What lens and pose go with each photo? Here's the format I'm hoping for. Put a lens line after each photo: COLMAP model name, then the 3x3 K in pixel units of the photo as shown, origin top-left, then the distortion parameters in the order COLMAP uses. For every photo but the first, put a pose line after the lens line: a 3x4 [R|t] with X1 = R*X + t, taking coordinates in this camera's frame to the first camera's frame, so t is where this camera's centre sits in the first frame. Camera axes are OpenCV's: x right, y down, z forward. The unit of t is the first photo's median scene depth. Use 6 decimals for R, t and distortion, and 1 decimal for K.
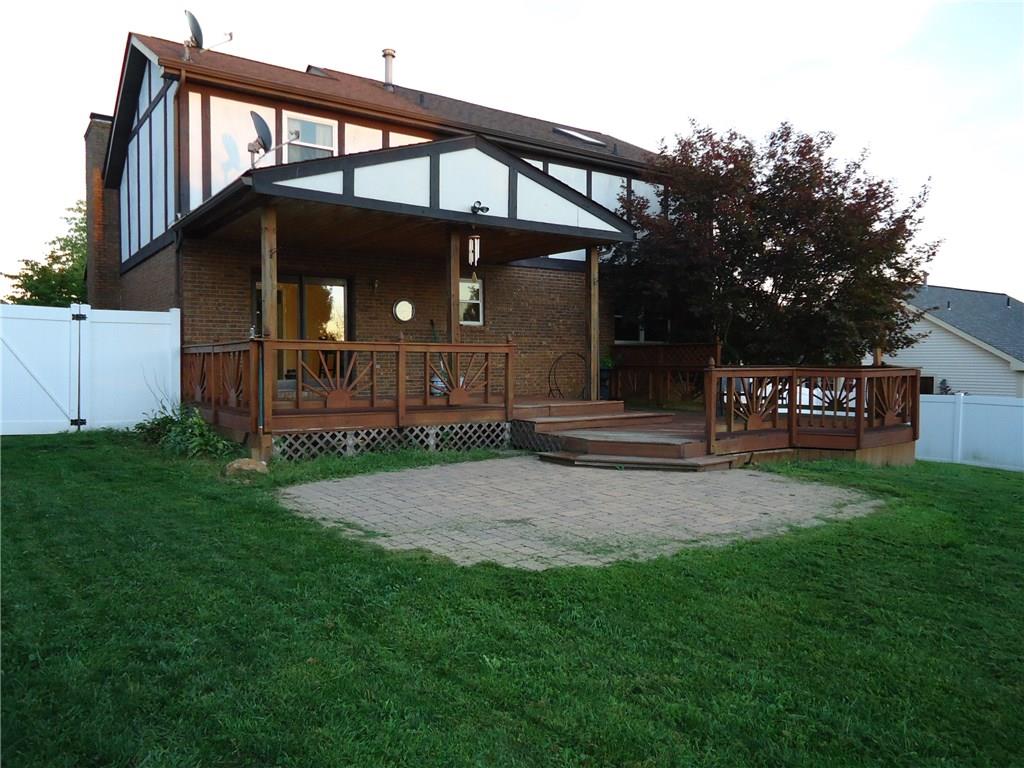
lens RADIAL K [[743.6, 0, 512.0], [0, 743.6, 384.0], [0, 0, 1]] dist [-0.005293, 0.003616]
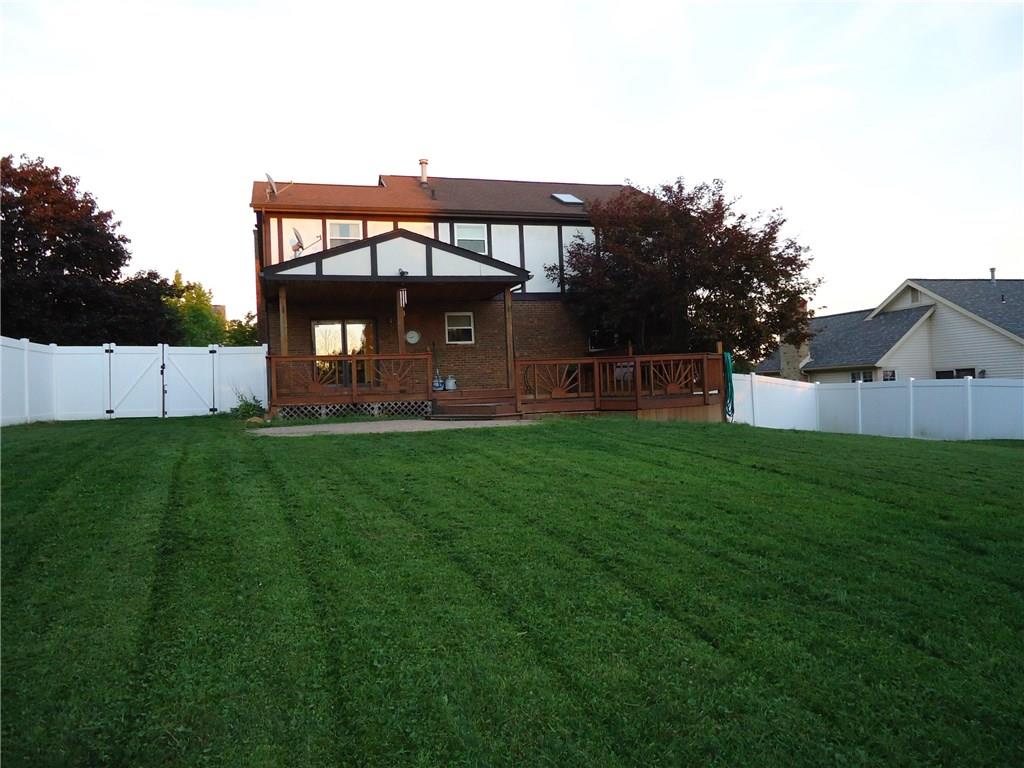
lens RADIAL K [[743.6, 0, 512.0], [0, 743.6, 384.0], [0, 0, 1]] dist [-0.005293, 0.003616]
pose [[0.945337, -0.043833, -0.323136, 0.714357], [0.031516, 0.998567, -0.043253, 0.093416], [0.324569, 0.030704, 0.945363, -0.491026]]
